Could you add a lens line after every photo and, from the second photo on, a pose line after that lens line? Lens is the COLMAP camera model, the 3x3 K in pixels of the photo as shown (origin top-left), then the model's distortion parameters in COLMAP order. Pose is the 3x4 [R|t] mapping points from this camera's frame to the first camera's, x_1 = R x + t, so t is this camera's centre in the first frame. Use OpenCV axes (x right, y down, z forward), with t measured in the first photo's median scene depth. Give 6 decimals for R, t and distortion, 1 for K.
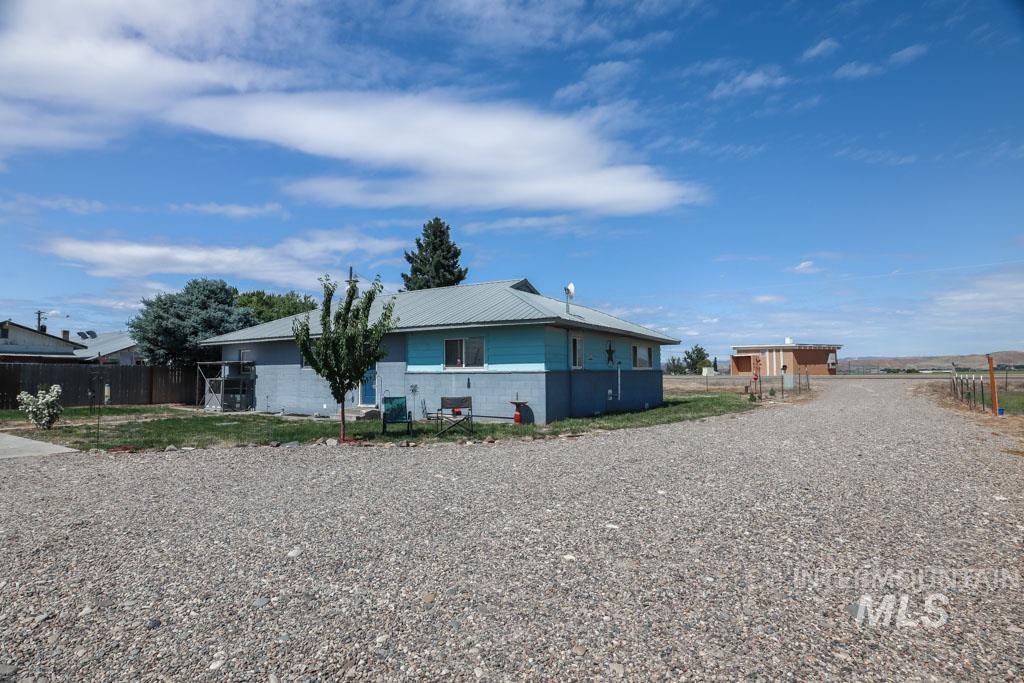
lens RADIAL K [[519.0, 0, 546.7], [0, 519.0, 455.4], [0, 0, 1]] dist [-0.020729, 0.008253]
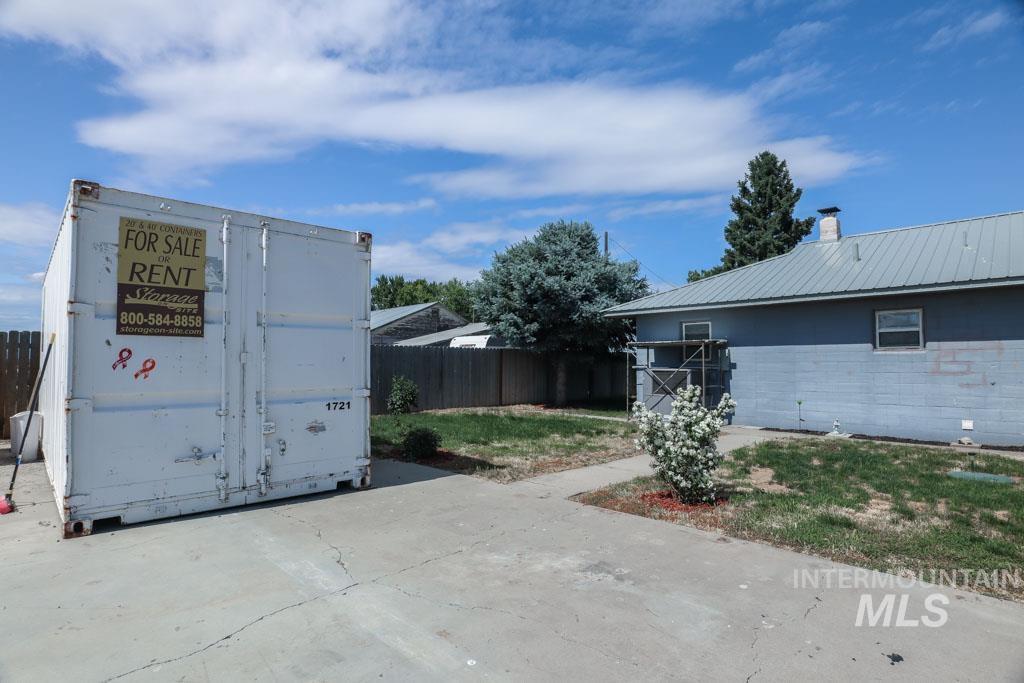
lens RADIAL K [[519.0, 0, 511.2], [0, 519.0, 375.0], [0, 0, 1]] dist [-0.020729, 0.008253]
pose [[0.977973, 0.007847, -0.208582, -0.183570], [-0.036609, 0.990252, -0.134391, -0.014518], [0.205494, 0.139067, 0.968727, 0.103320]]
